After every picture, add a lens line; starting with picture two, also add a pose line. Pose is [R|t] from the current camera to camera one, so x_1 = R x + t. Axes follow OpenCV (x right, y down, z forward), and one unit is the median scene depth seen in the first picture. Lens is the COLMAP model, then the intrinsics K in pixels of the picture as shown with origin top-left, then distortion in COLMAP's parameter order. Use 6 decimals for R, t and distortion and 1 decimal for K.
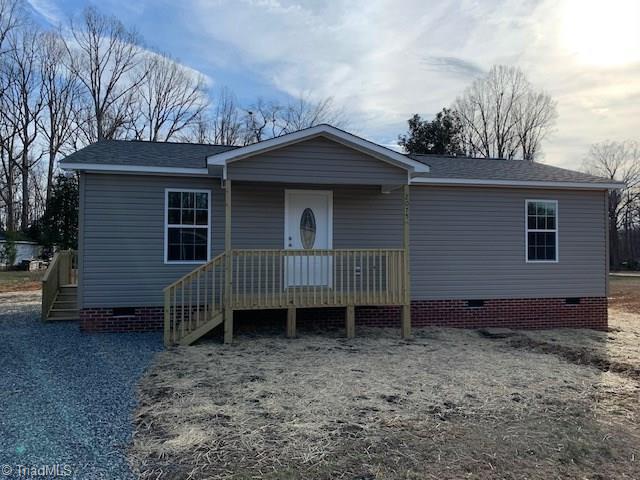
lens RADIAL K [[491.5, 0, 324.1], [0, 491.5, 240.9], [0, 0, 1]] dist [0.032453, -0.020225]
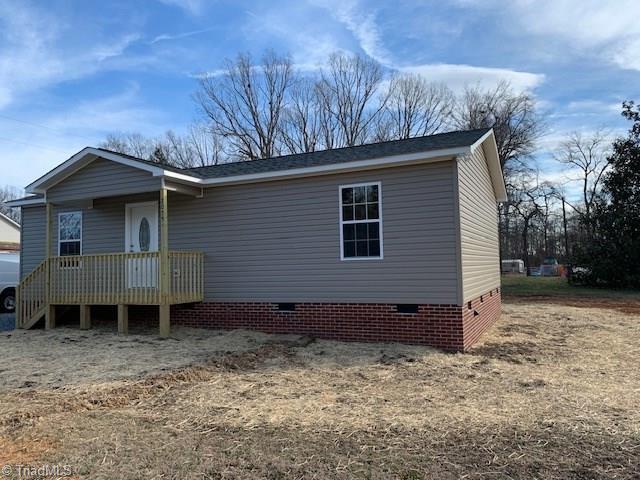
lens RADIAL K [[491.5, 0, 325.7], [0, 491.5, 233.5], [0, 0, 1]] dist [0.032453, -0.020225]
pose [[0.798672, -0.061212, -0.598645, 0.899529], [0.040842, 0.998033, -0.047561, 0.036740], [0.600379, 0.013536, 0.799601, 0.311194]]
